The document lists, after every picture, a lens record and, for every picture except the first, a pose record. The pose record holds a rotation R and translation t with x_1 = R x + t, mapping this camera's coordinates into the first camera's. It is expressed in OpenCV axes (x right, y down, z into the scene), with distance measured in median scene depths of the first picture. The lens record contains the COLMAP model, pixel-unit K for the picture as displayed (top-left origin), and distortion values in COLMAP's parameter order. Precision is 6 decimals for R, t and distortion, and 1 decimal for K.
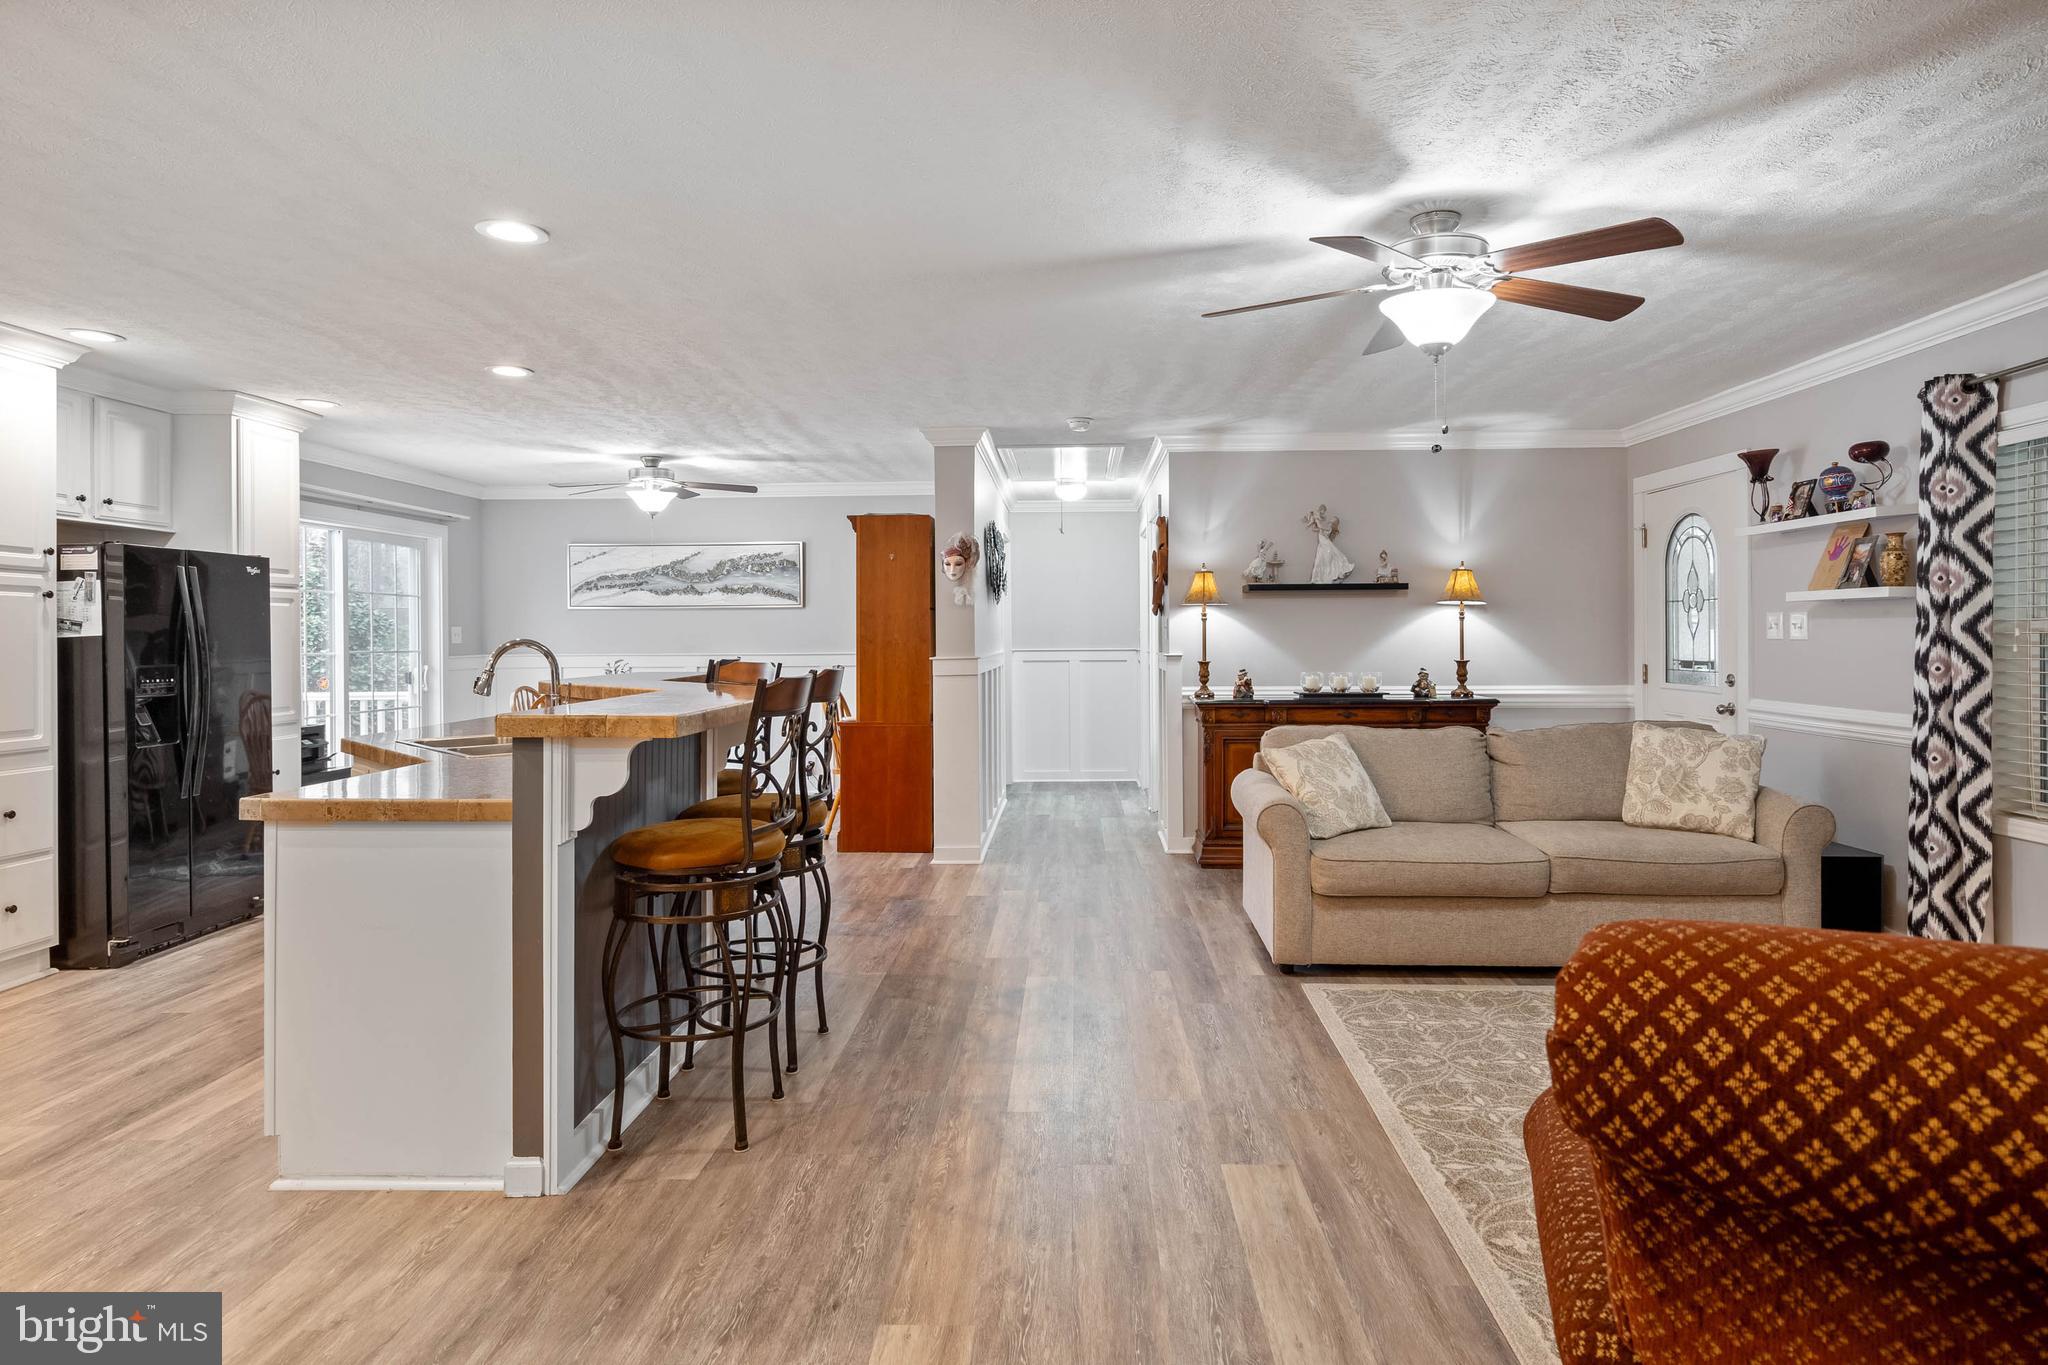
lens RADIAL K [[1152.2, 0, 1057.6], [0, 1152.2, 638.0], [0, 0, 1]] dist [0.001068, -0.000214]
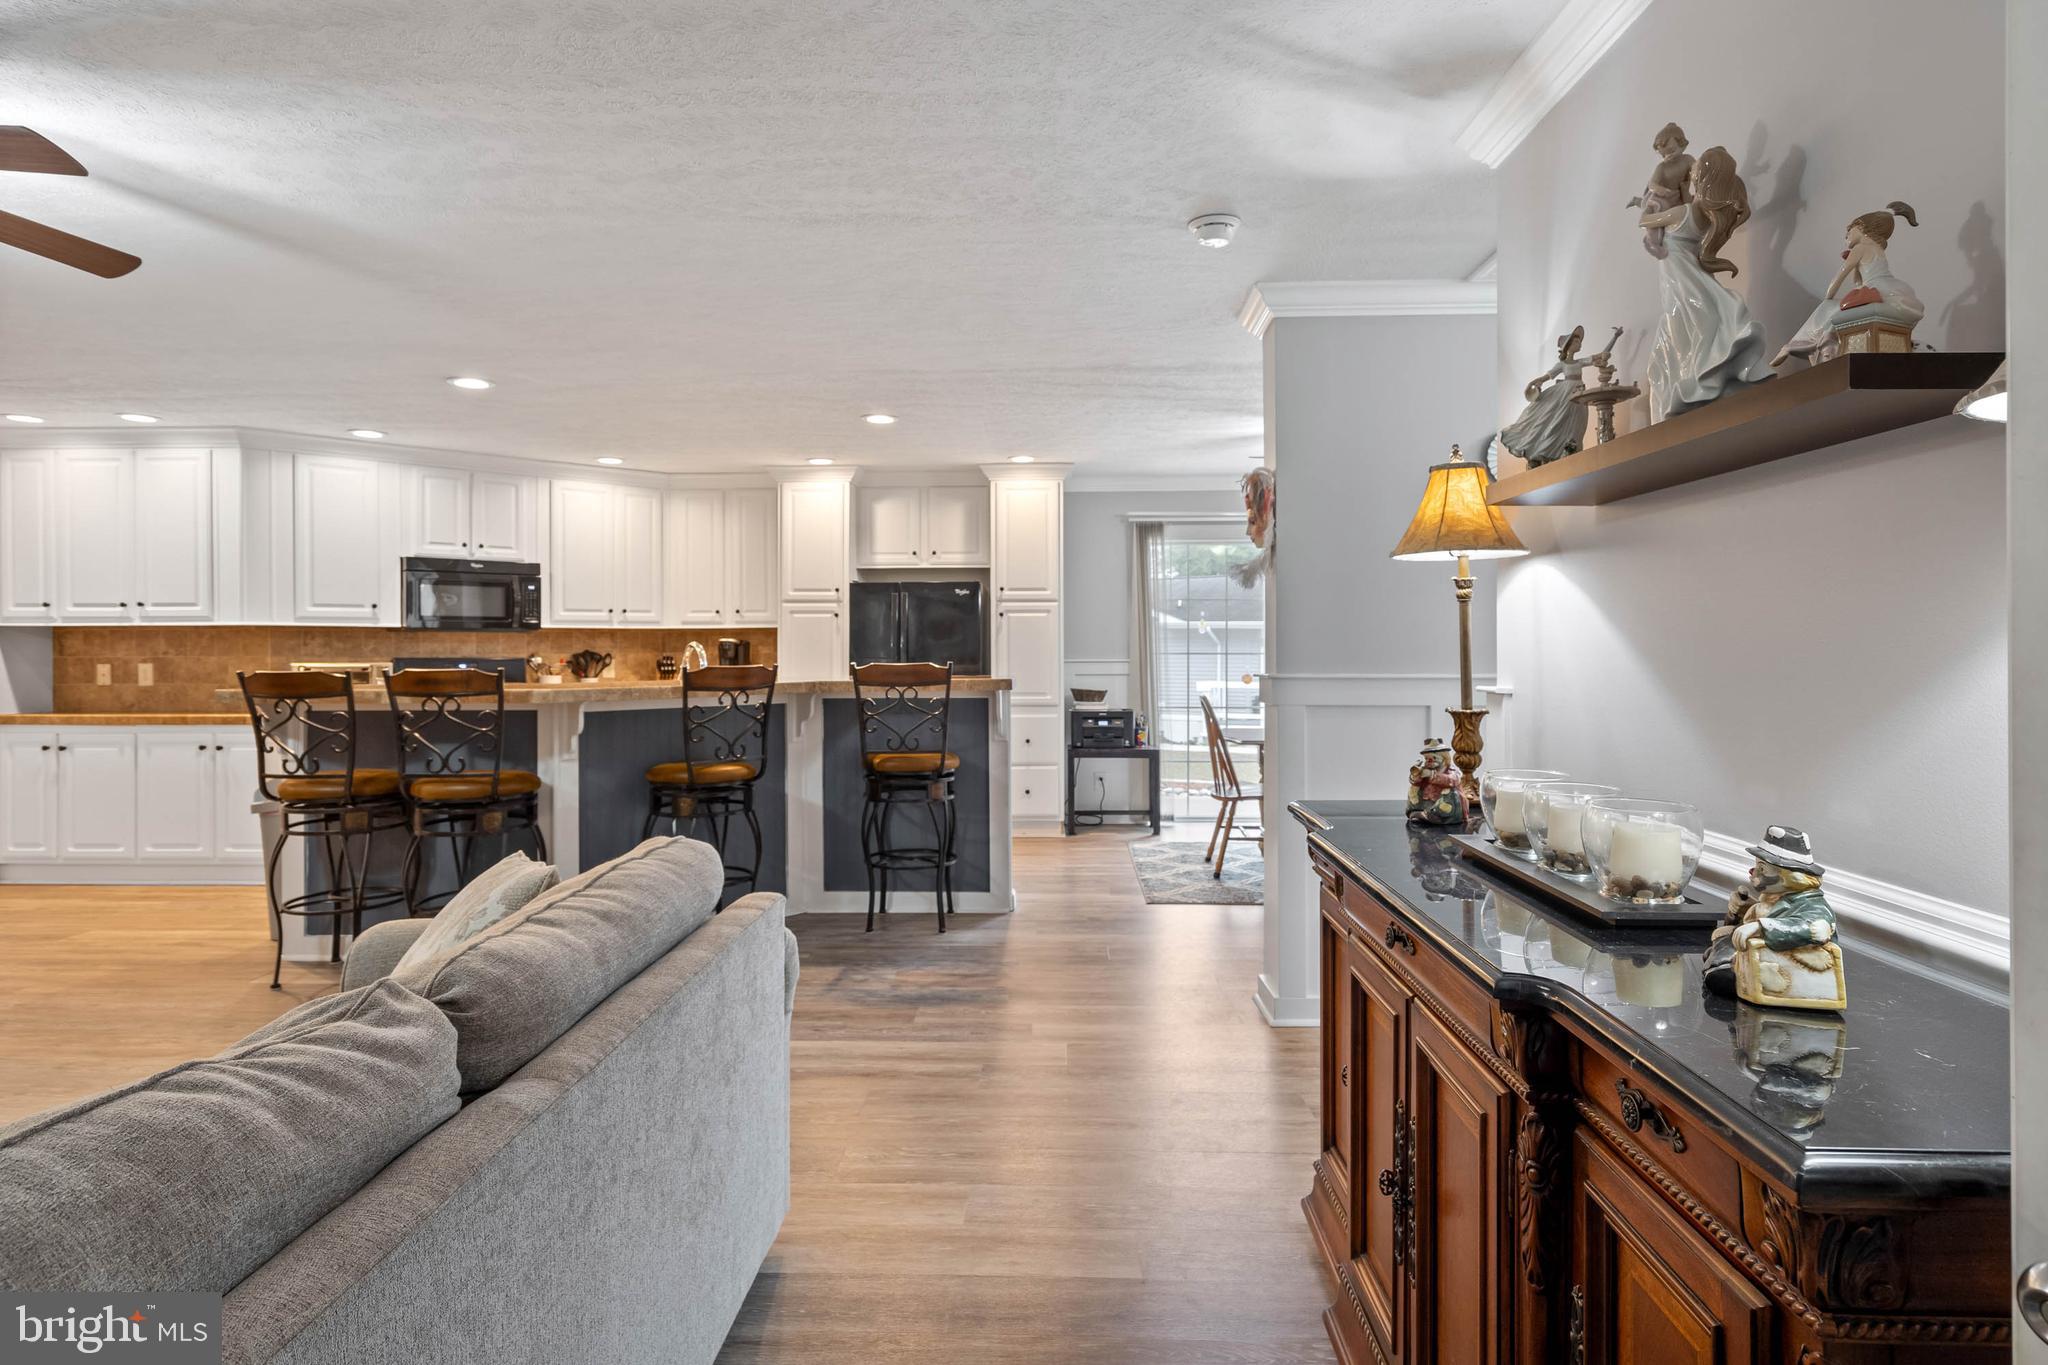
lens RADIAL K [[1065.3, 0, 1018.6], [0, 1065.3, 651.4], [0, 0, 1]] dist [0.003285, 0.001275]
pose [[-0.020650, 0.013872, -0.999691, 0.649315], [0.001012, 0.999904, 0.013854, -0.004943], [0.999786, -0.000725, -0.020662, 1.199914]]
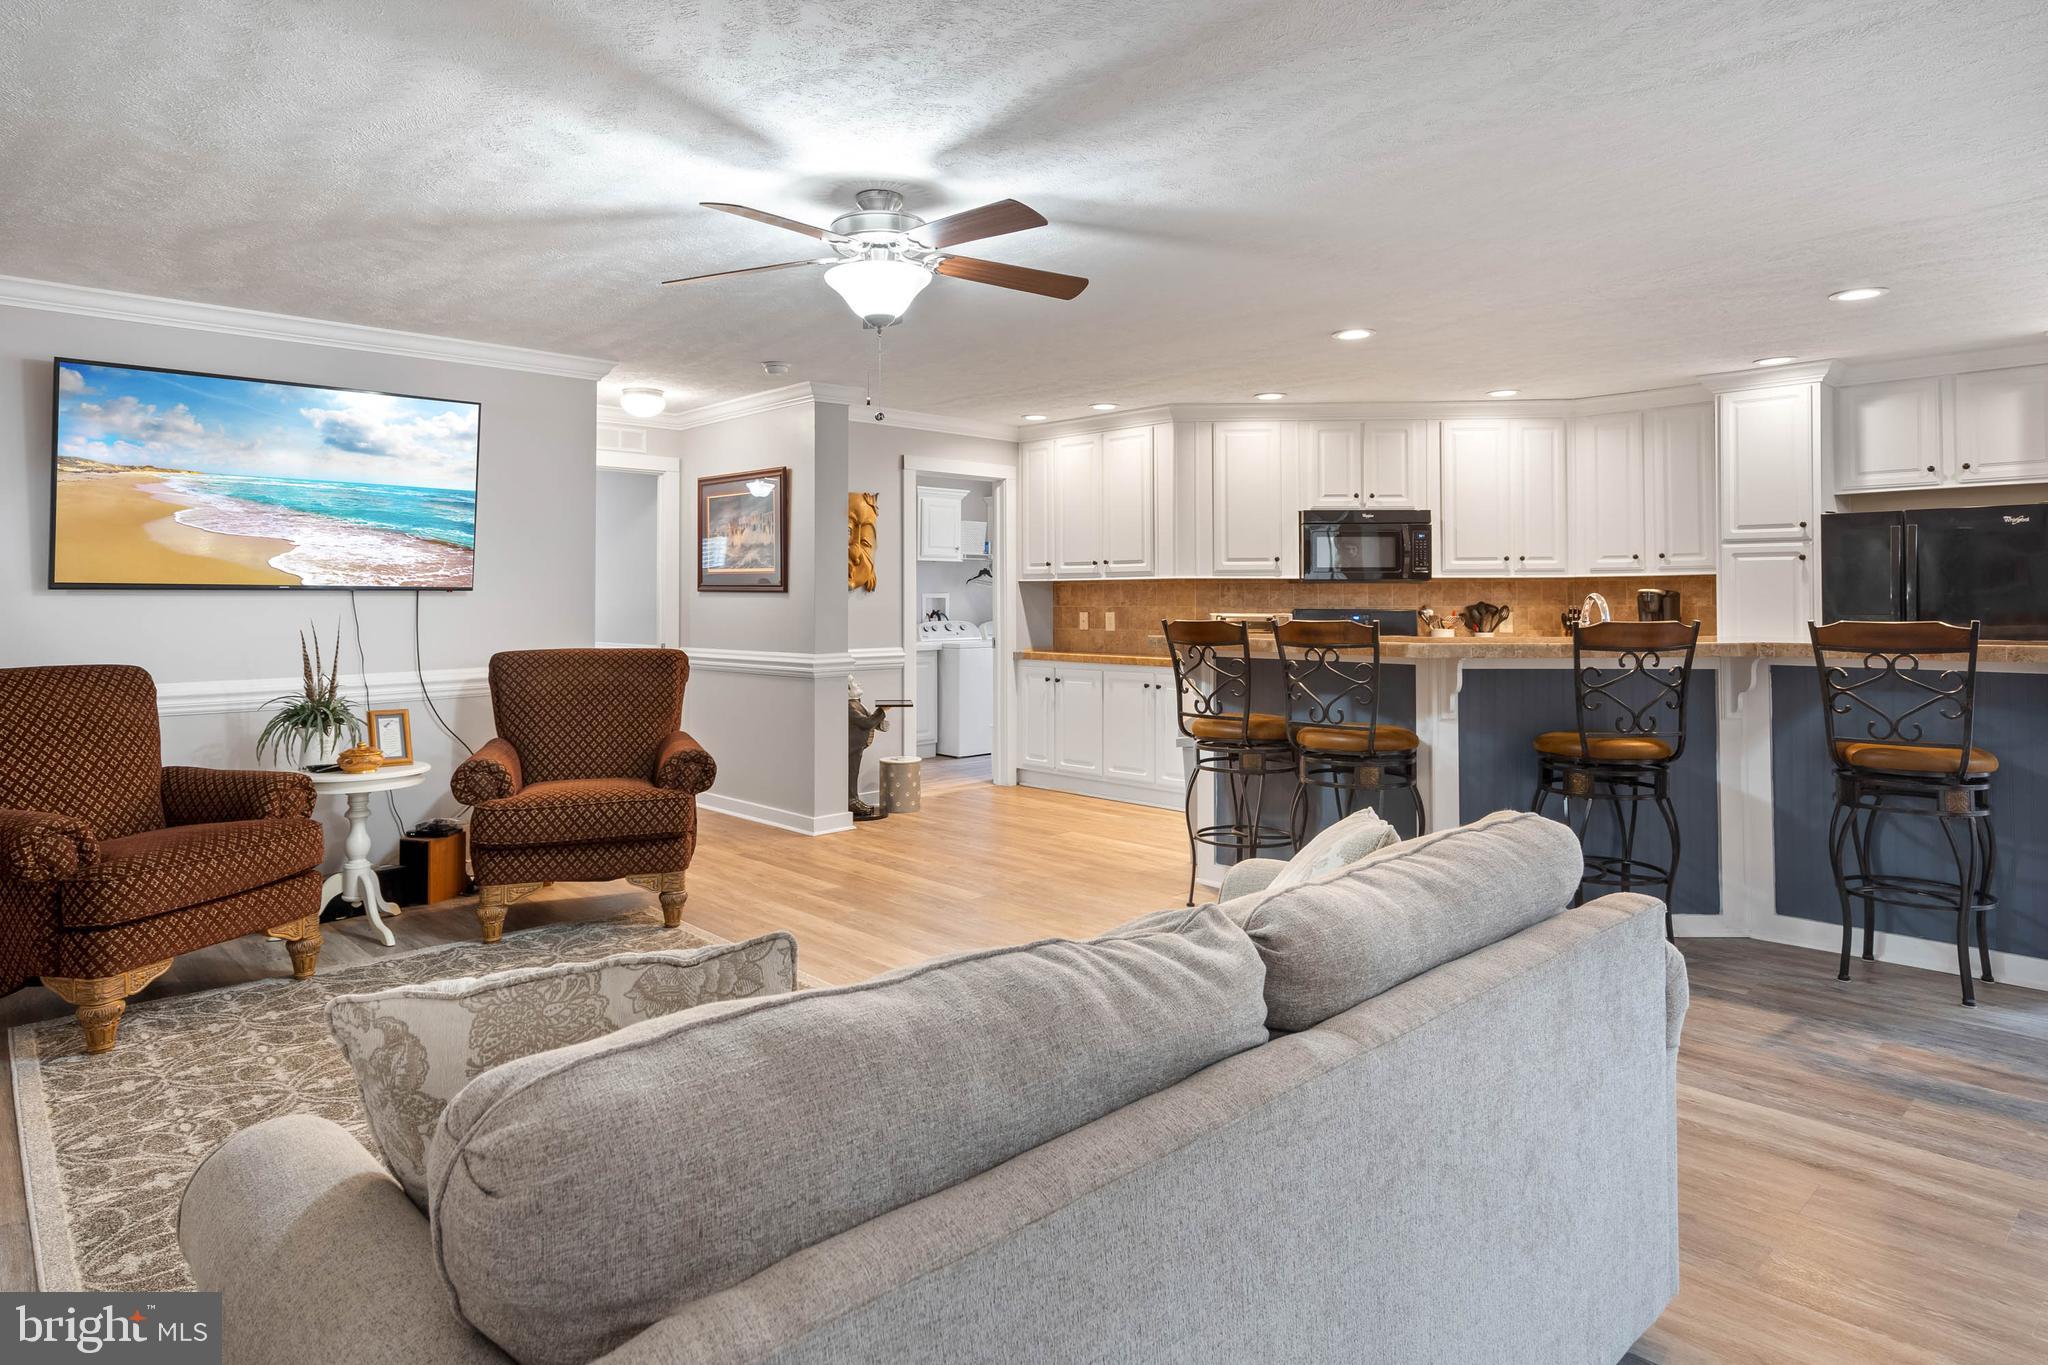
lens RADIAL K [[1174.2, 0, 1019.9], [0, 1174.2, 574.8], [0, 0, 1]] dist [0.006358, 0.000787]
pose [[-0.714674, -0.004397, -0.699444, 0.649102], [0.006883, 0.999888, -0.013319, -0.005457], [0.699424, -0.014333, -0.714564, 1.229581]]
